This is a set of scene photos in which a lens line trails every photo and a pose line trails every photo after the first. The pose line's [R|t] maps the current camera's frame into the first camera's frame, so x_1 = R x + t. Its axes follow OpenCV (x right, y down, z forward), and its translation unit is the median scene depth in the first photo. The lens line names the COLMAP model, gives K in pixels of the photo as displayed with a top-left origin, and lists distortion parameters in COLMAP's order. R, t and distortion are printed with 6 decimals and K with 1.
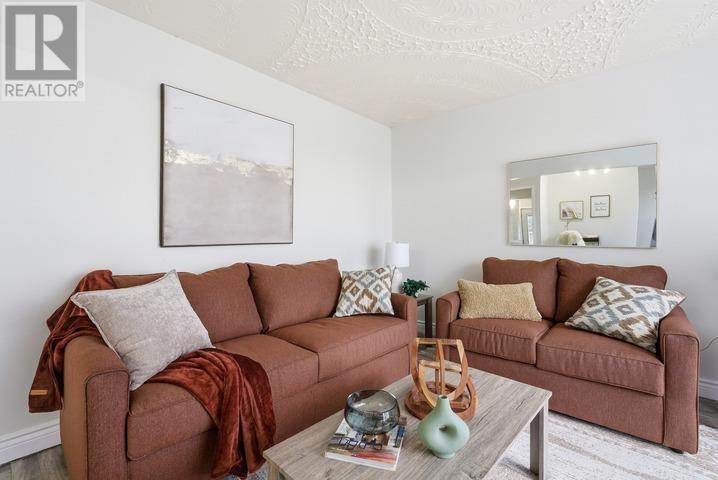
lens RADIAL K [[326.9, 0, 364.2], [0, 326.9, 236.2], [0, 0, 1]] dist [-0.009770, 0.004180]
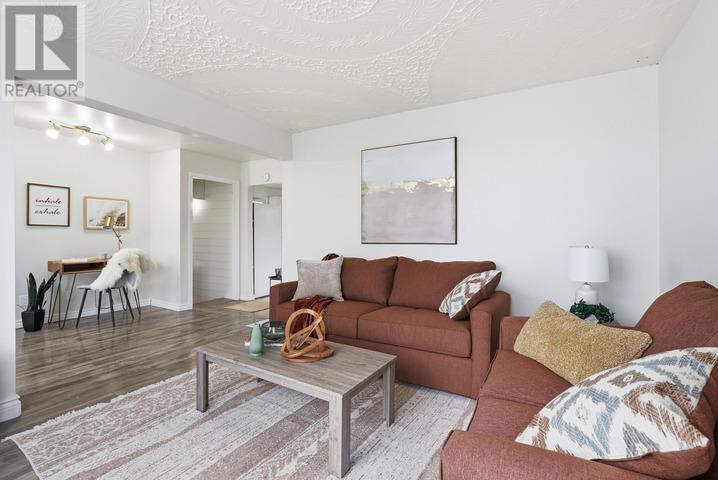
lens RADIAL K [[326.9, 0, 357.3], [0, 326.9, 240.6], [0, 0, 1]] dist [-0.009770, 0.004180]
pose [[0.198615, 0.001710, -0.980076, 0.928621], [-0.004083, 0.999991, 0.000917, 0.013899], [0.980069, 0.003820, 0.198621, 0.521343]]
